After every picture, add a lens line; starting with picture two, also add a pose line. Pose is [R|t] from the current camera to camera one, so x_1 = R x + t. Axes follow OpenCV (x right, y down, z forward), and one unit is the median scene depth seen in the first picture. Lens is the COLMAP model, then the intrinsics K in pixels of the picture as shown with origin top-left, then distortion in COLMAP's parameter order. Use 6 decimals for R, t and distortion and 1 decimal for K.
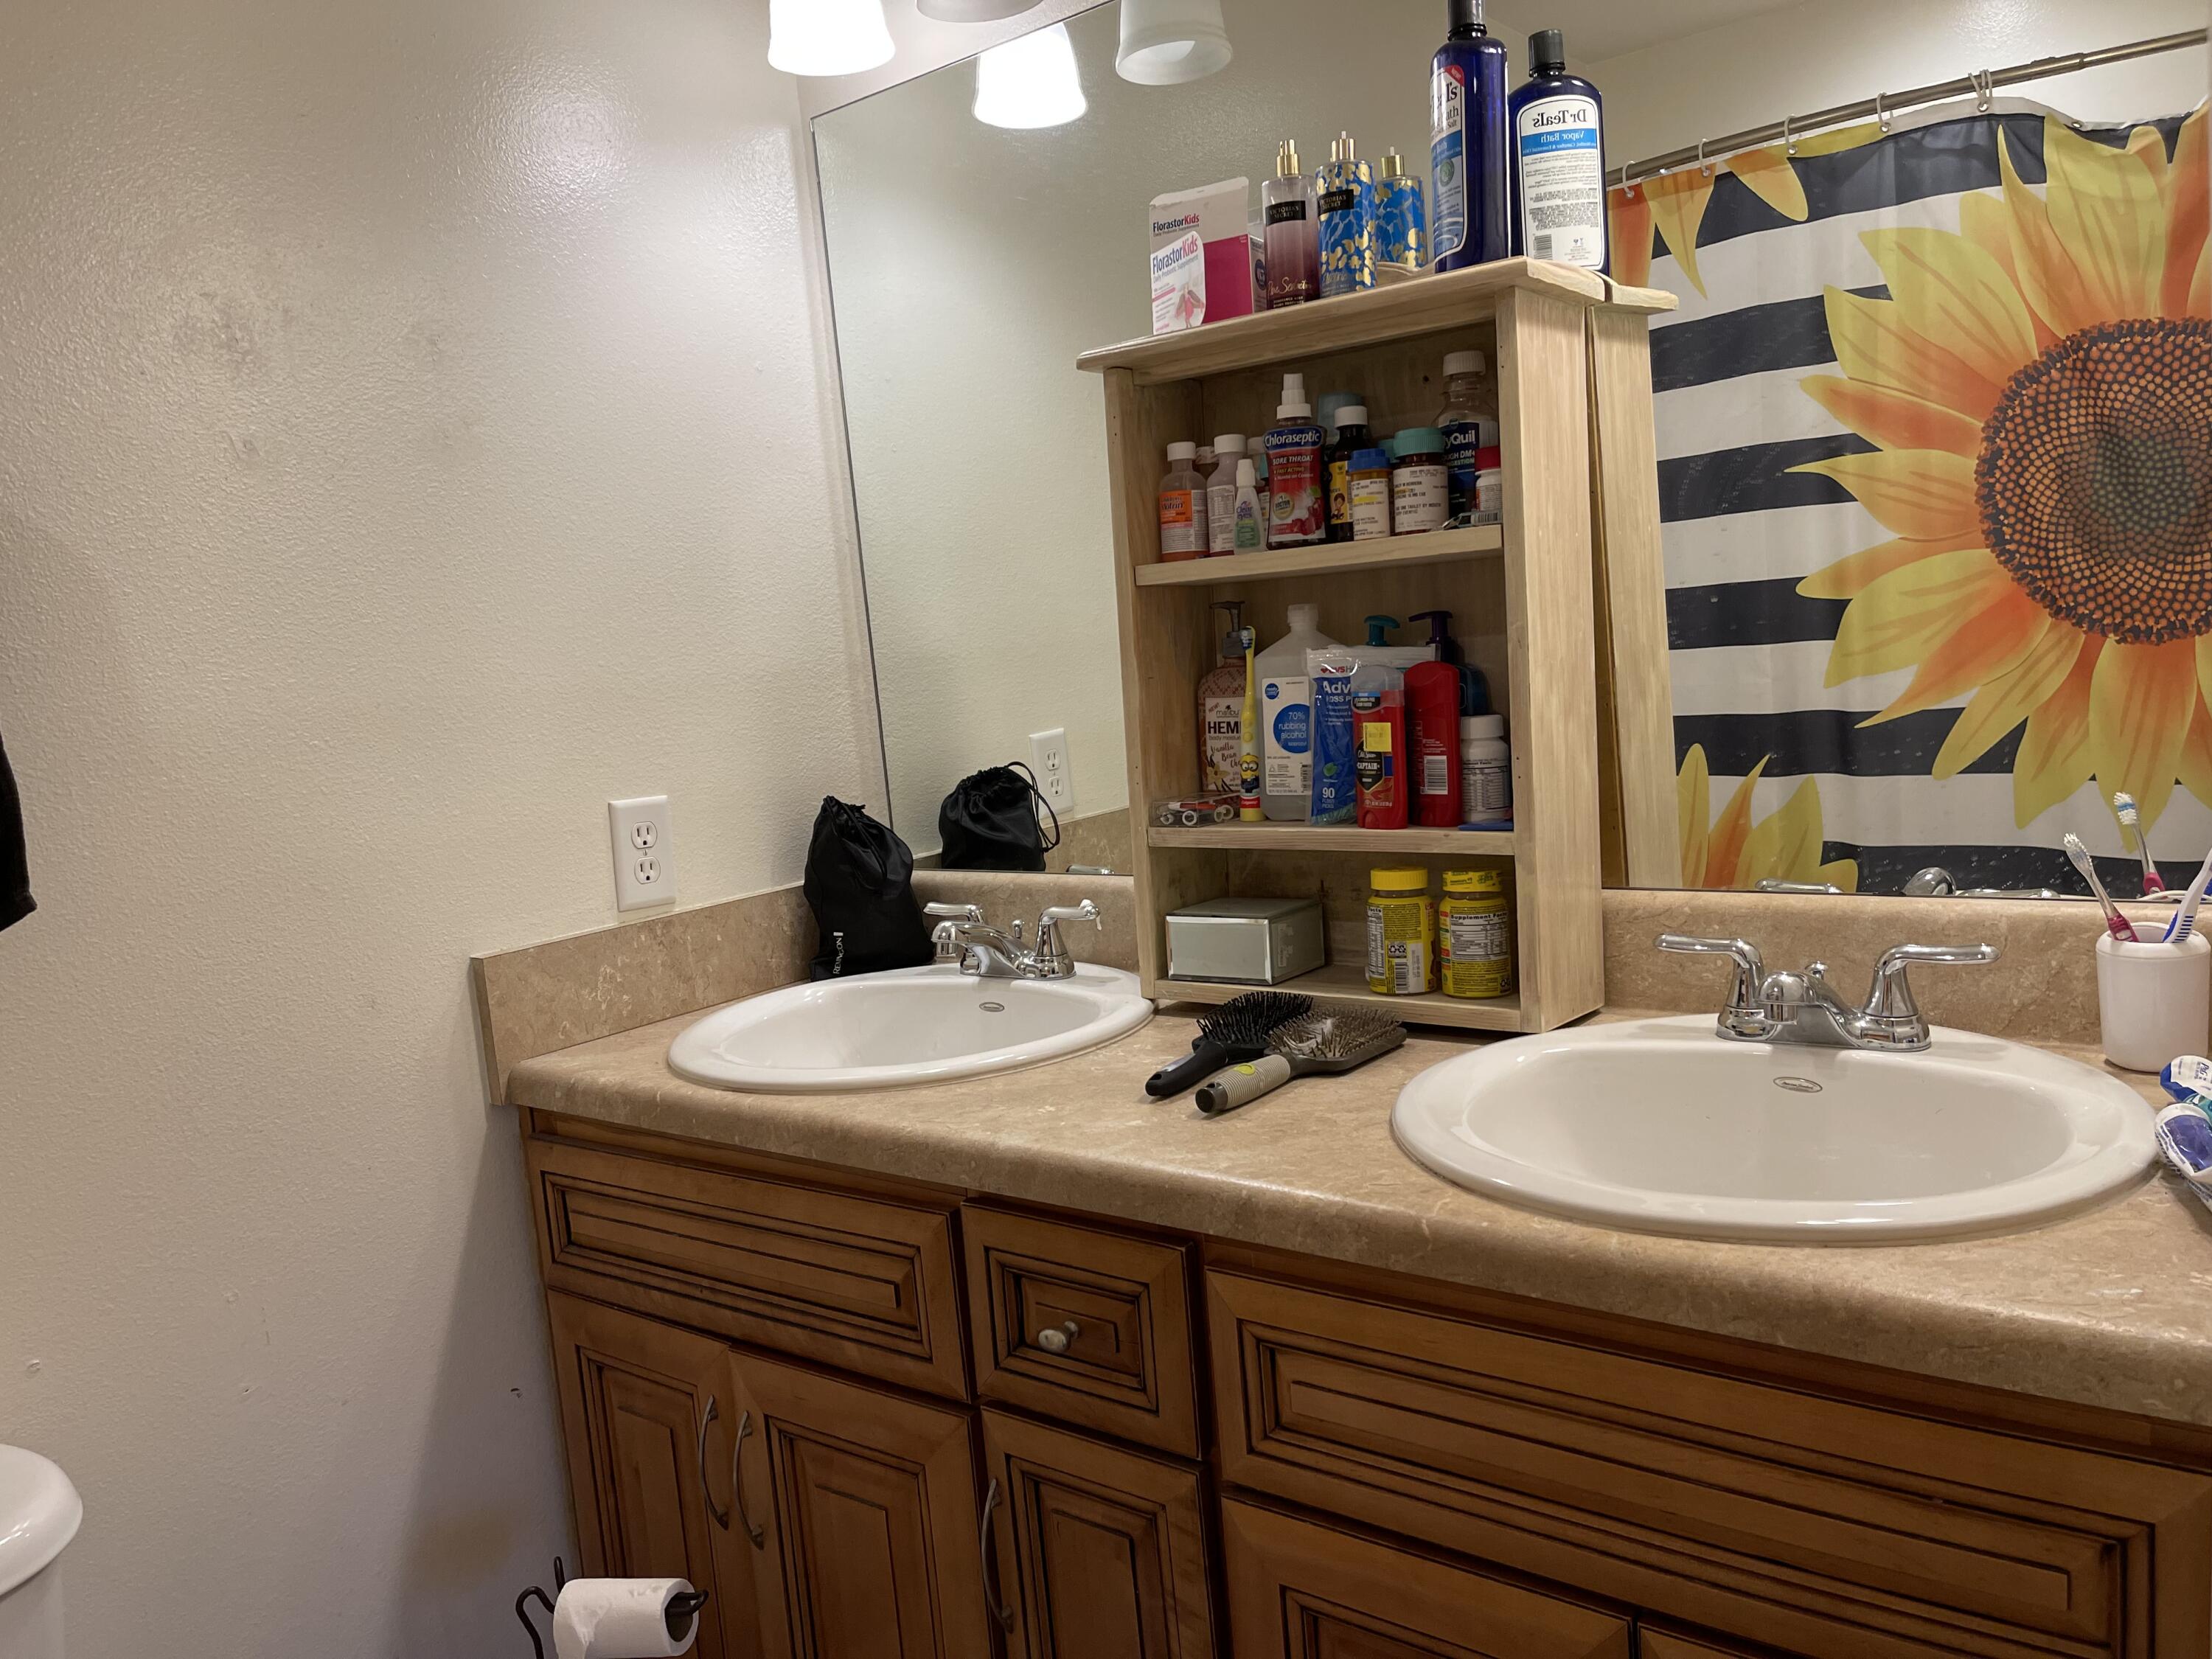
lens RADIAL K [[1703.4, 0, 1106.0], [0, 1703.4, 829.5], [0, 0, 1]] dist [0.102631, -0.128725]
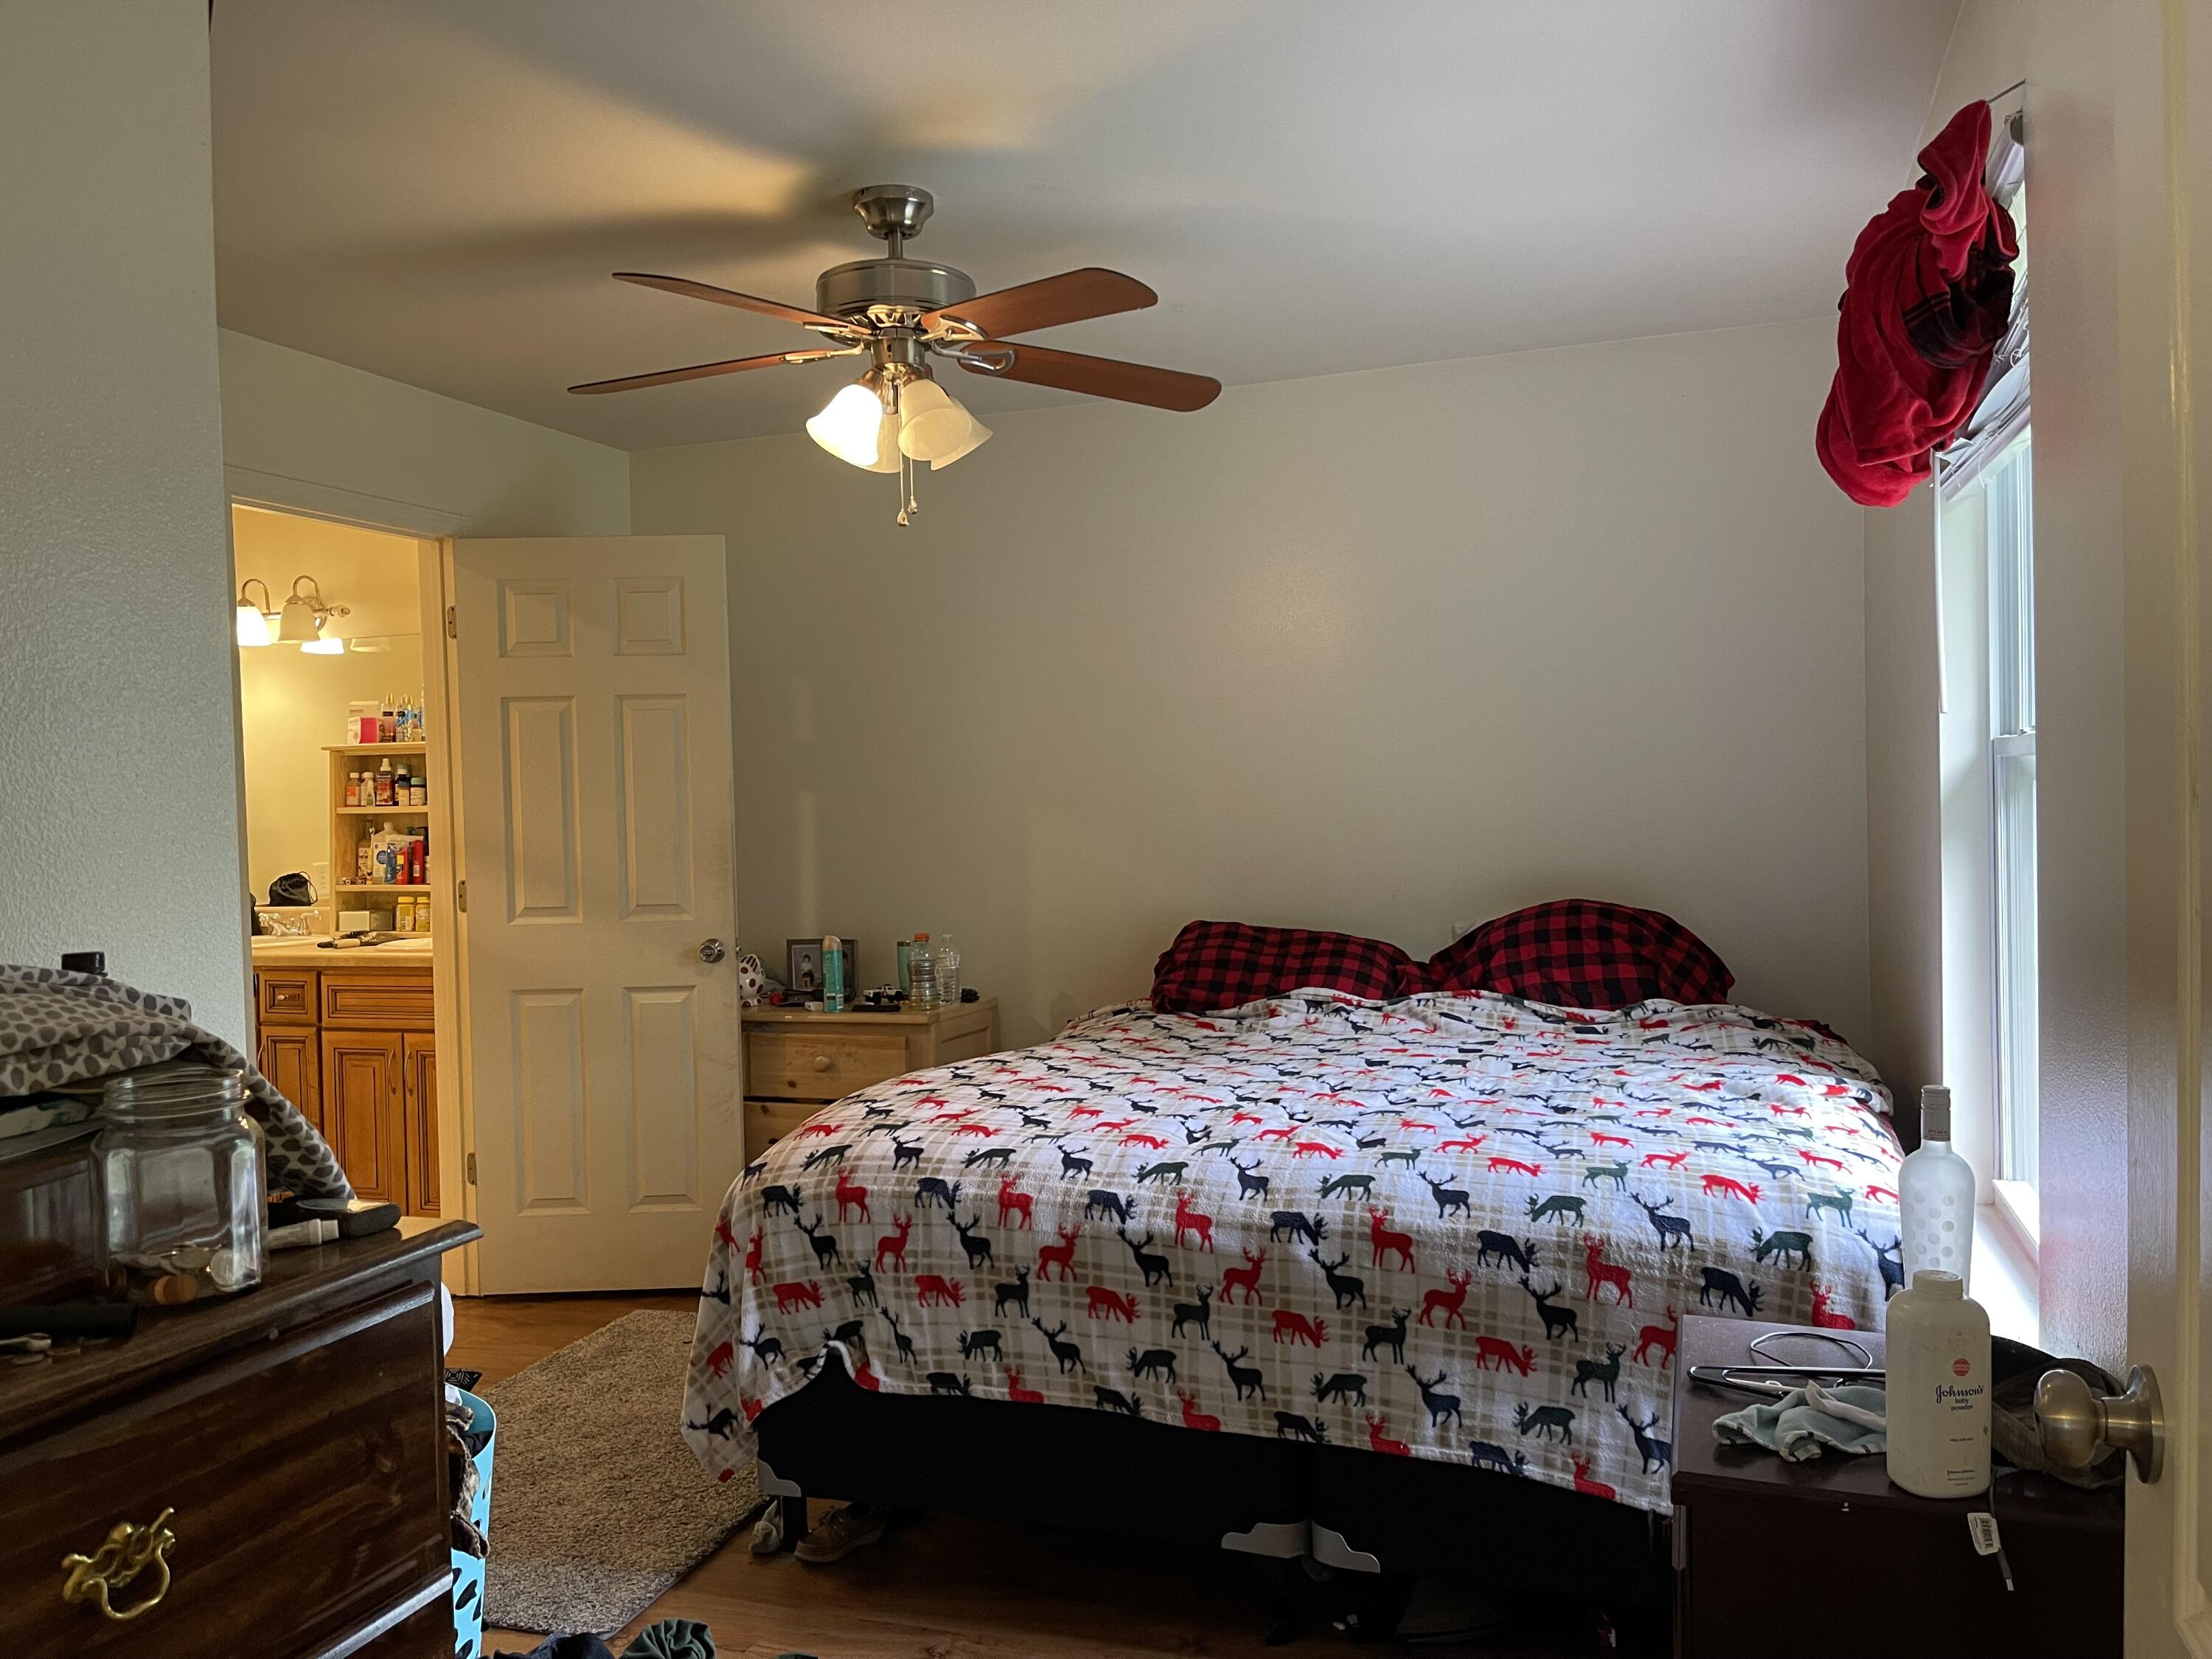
lens RADIAL K [[1703.4, 0, 1106.0], [0, 1703.4, 829.5], [0, 0, 1]] dist [0.102631, -0.128725]
pose [[0.946271, 0.060273, 0.317707, 0.393579], [-0.021588, 0.992059, -0.123910, 0.295169], [-0.322652, 0.110394, 0.940058, -2.851269]]
